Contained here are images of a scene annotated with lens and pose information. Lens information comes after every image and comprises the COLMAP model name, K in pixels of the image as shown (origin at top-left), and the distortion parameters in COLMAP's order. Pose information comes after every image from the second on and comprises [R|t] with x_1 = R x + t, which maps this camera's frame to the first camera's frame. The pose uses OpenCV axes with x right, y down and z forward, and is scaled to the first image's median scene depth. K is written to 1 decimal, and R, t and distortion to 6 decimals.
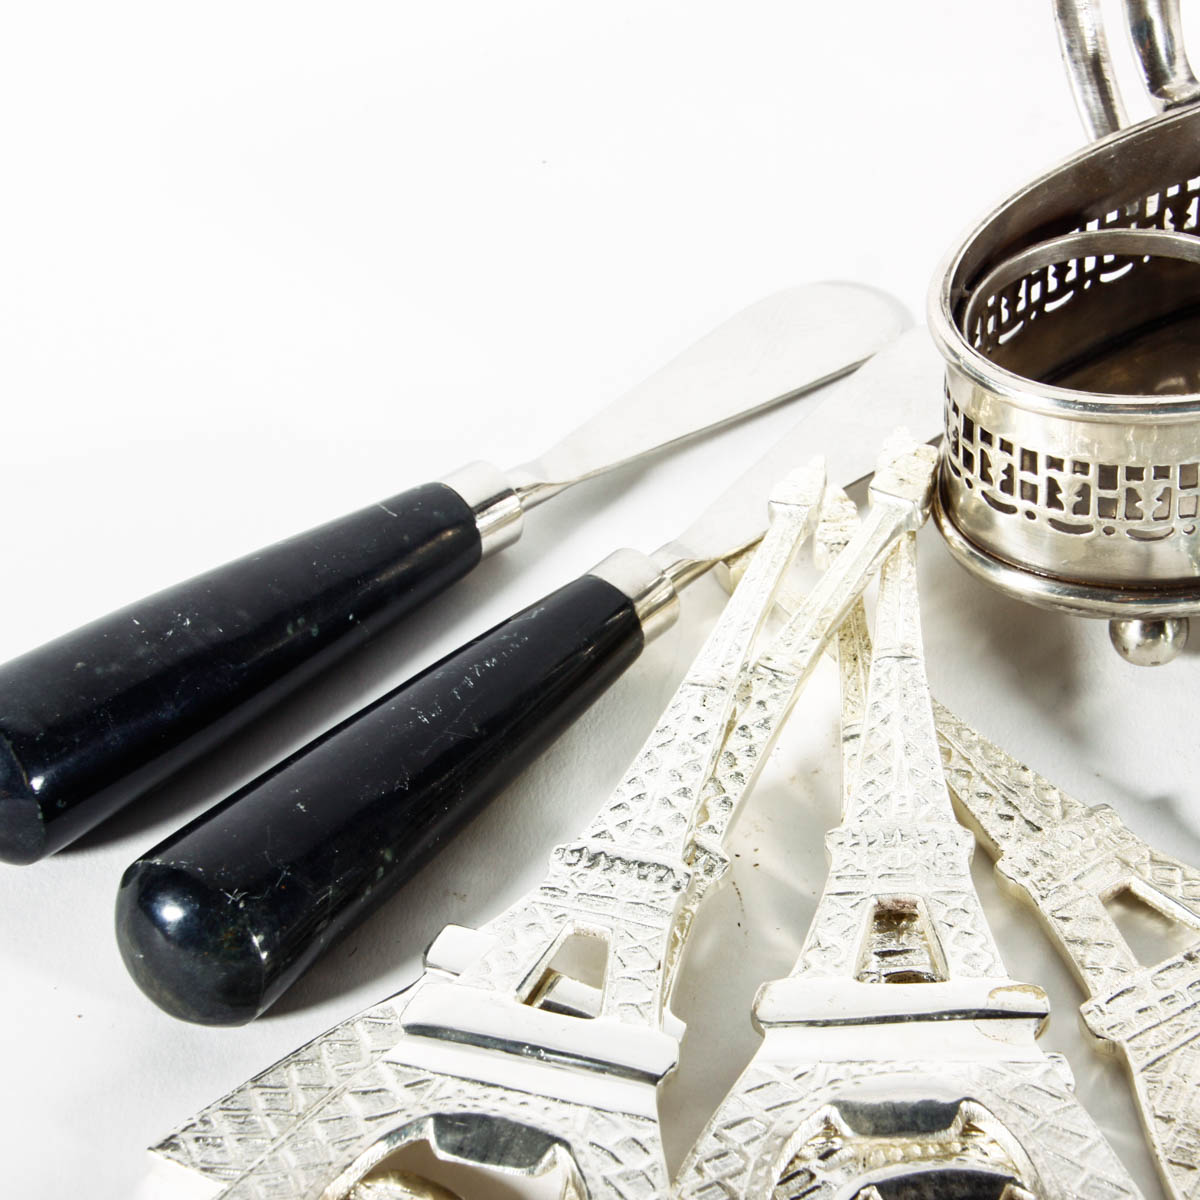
lens RADIAL K [[3851.7, 0, 596.6], [0, 3851.7, 635.0], [0, 0, 1]] dist [0.284093, 1.182873]
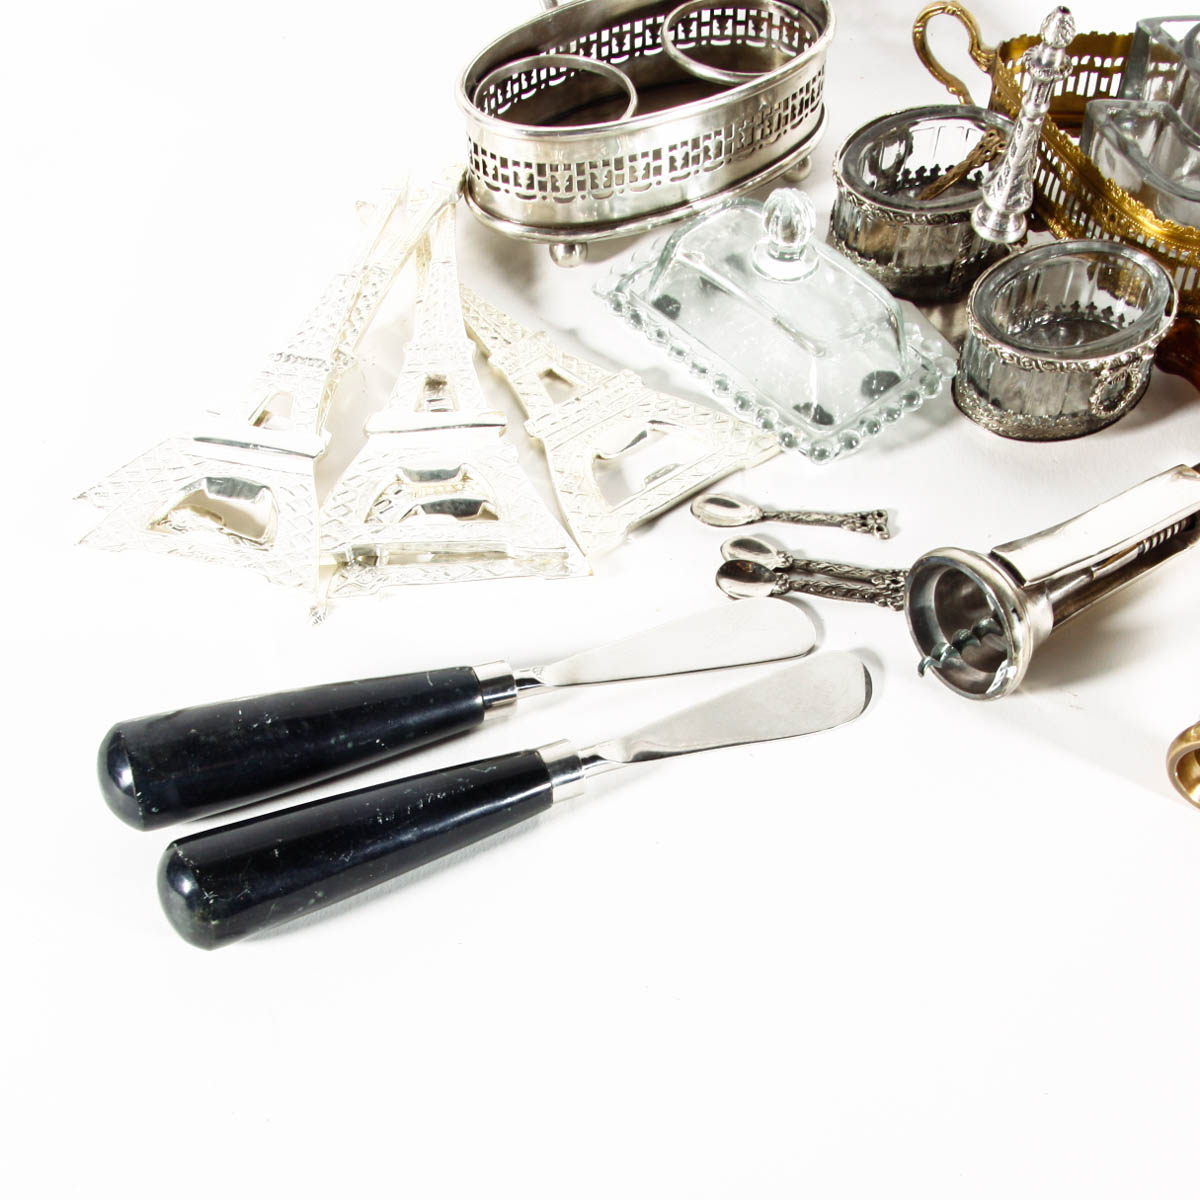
lens RADIAL K [[1891.8, 0, 595.3], [0, 1891.8, 768.9], [0, 0, 1]] dist [-0.172171, 0.092937]
pose [[0.997301, -0.027550, 0.068061, 0.085507], [0.013758, 0.980637, 0.195349, 0.077921], [-0.072125, -0.193885, 0.978369, -0.018932]]
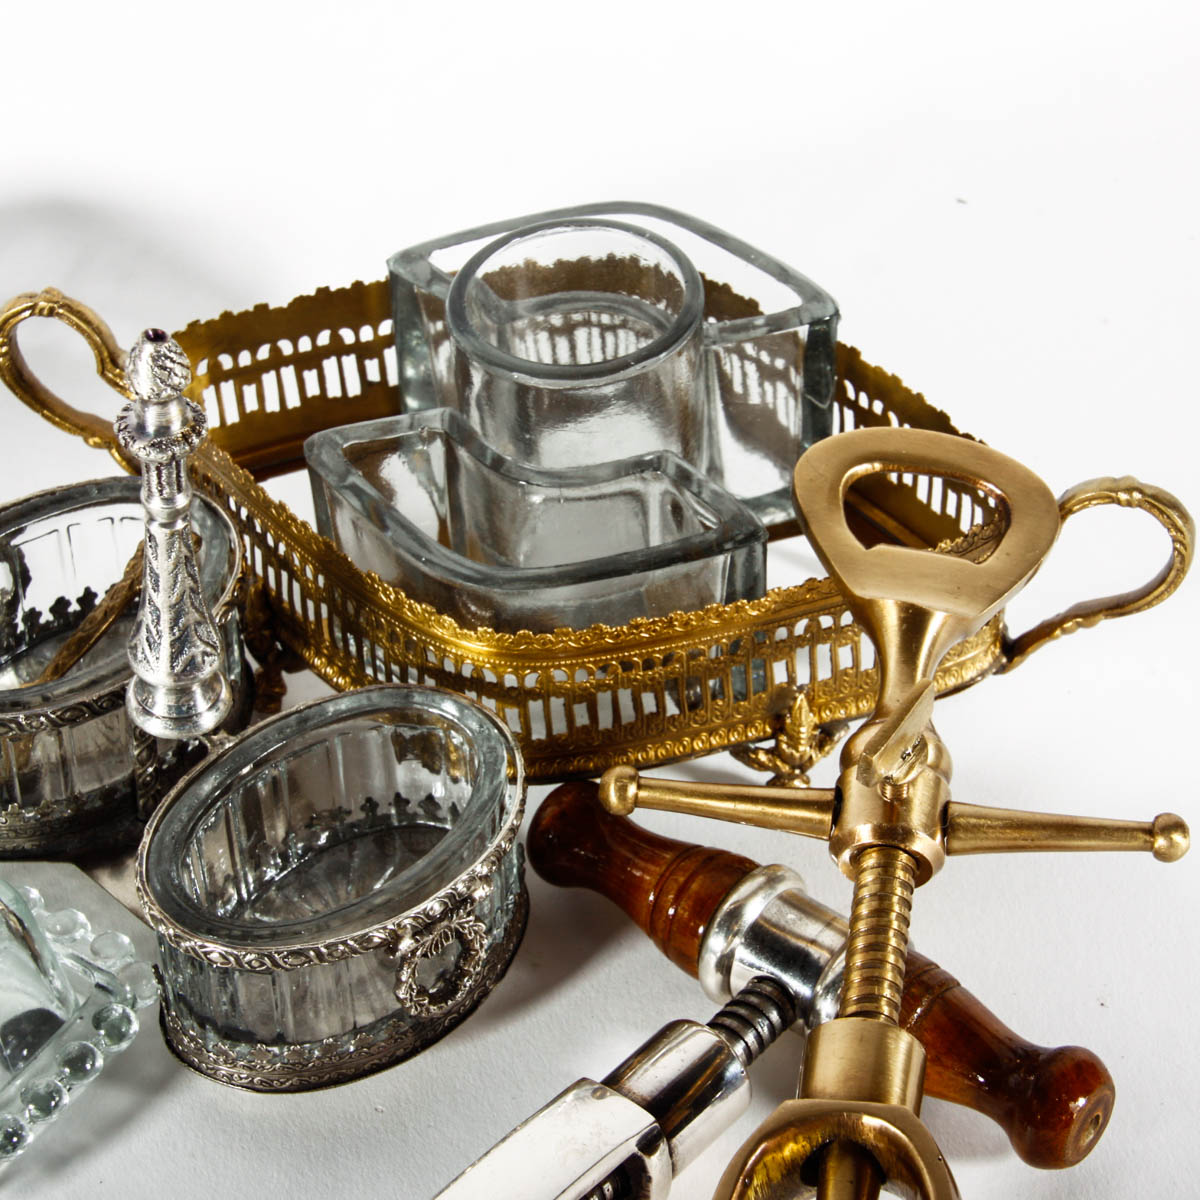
lens RADIAL K [[3851.7, 0, 596.6], [0, 3851.7, 635.0], [0, 0, 1]] dist [0.284093, 1.182873]
pose [[0.951786, -0.210503, 0.223142, 0.239592], [0.218774, 0.975692, -0.012730, 0.012829], [-0.215039, 0.060934, 0.974703, -0.120455]]
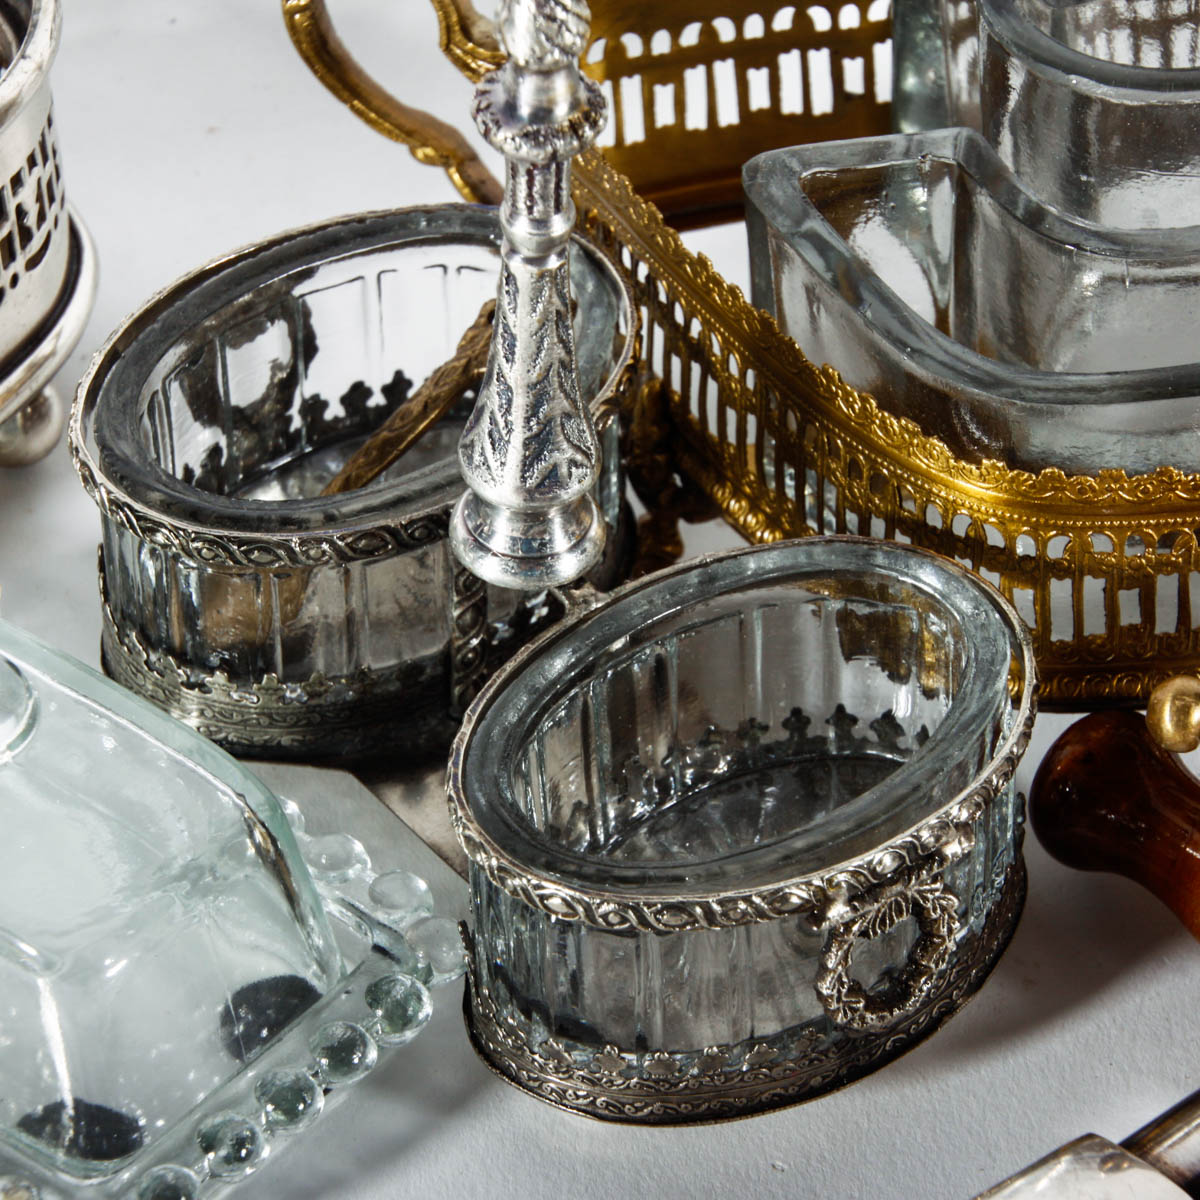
lens RADIAL K [[6741.0, 0, 600.1], [0, 6741.0, 689.1], [0, 0, 1]] dist [0.847596, 4.814636]
pose [[0.981044, -0.132158, 0.141726, 0.196631], [0.137983, 0.989916, -0.032050, 0.062127], [-0.136061, 0.050998, 0.989387, -0.288982]]
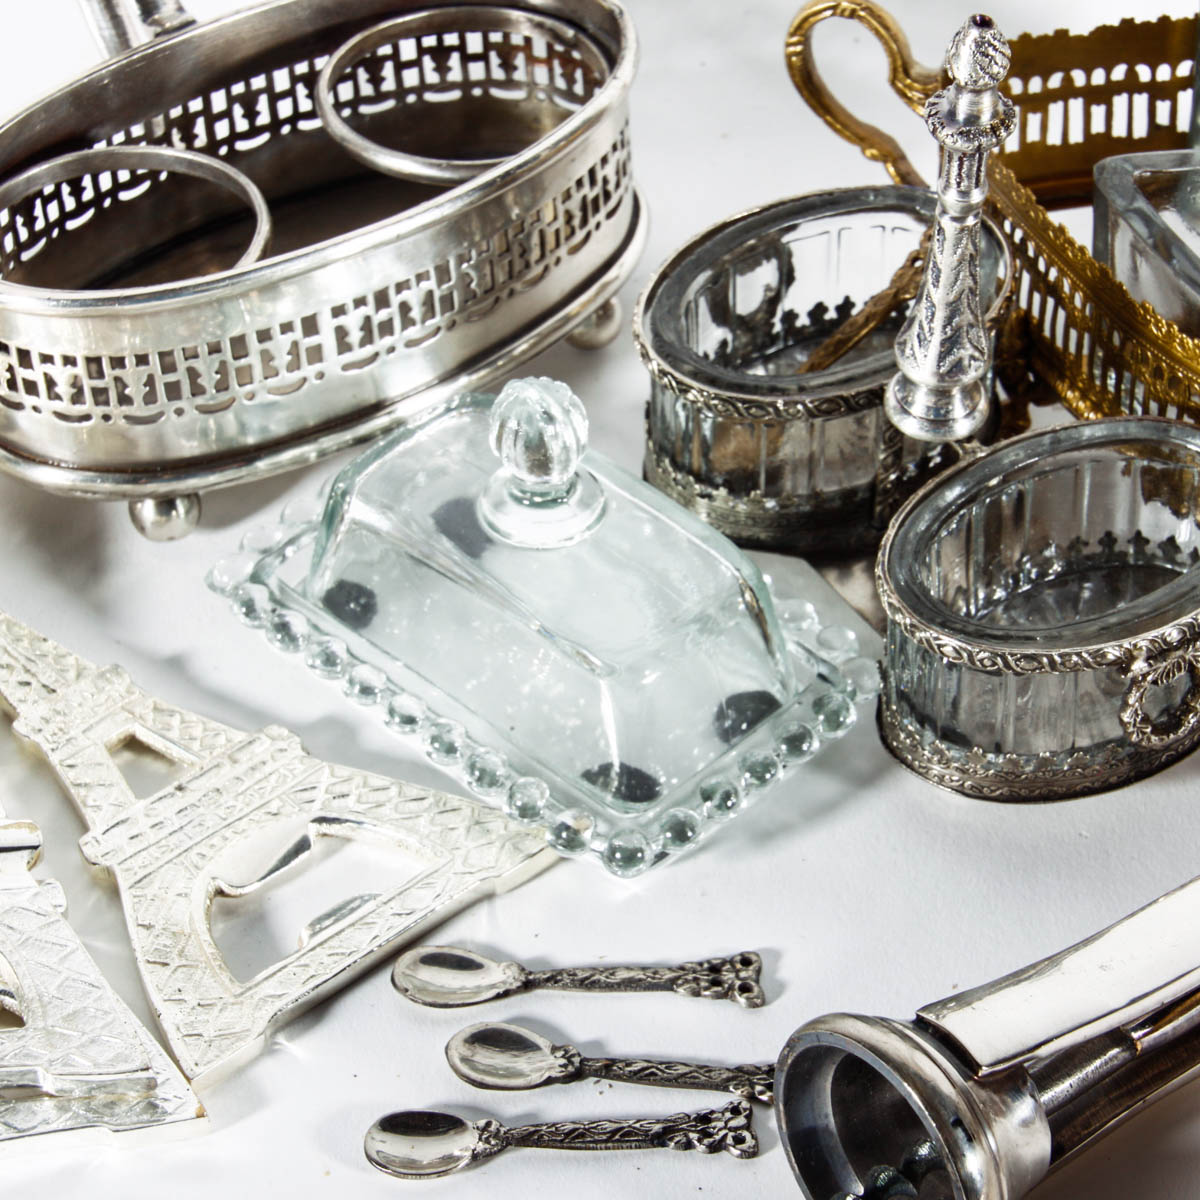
lens RADIAL K [[4291.1, 0, 600.3], [0, 4291.1, 633.5], [0, 0, 1]] dist [0.389367, 1.634313]
pose [[0.993172, -0.081067, 0.083889, 0.166433], [0.082947, 0.996370, -0.019159, 0.070074], [-0.082031, 0.025986, 0.996291, -0.231865]]
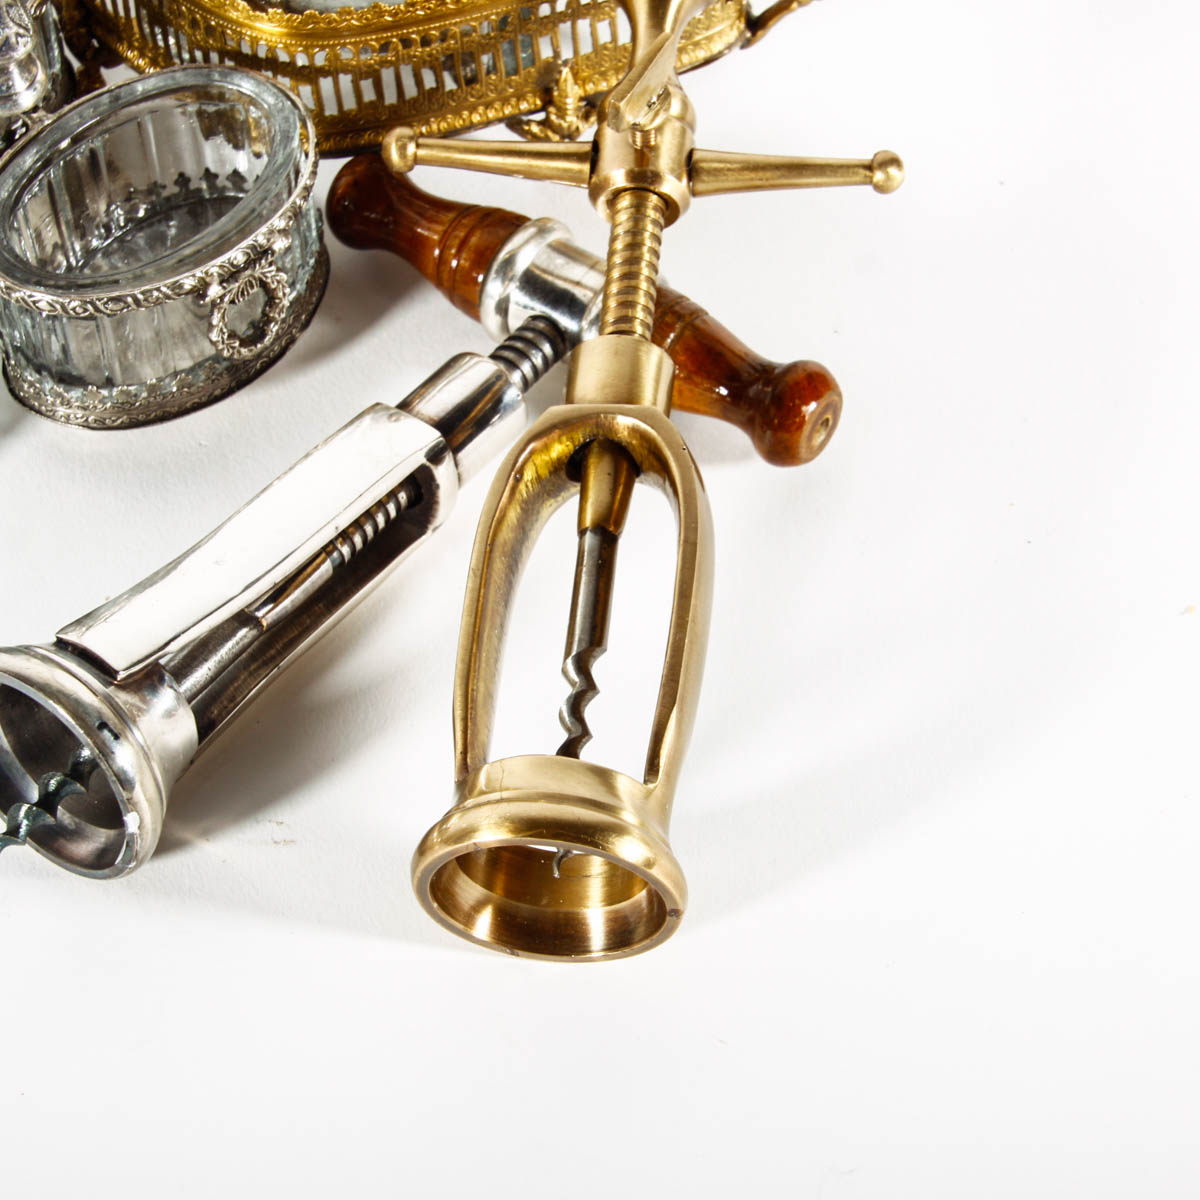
lens RADIAL K [[3432.1, 0, 601.8], [0, 3432.1, 626.5], [0, 0, 1]] dist [0.189126, 0.961568]
pose [[0.935374, -0.273993, 0.223614, 0.253363], [0.252984, 0.960209, 0.118312, 0.072388], [-0.247133, -0.054095, 0.967470, -0.135590]]
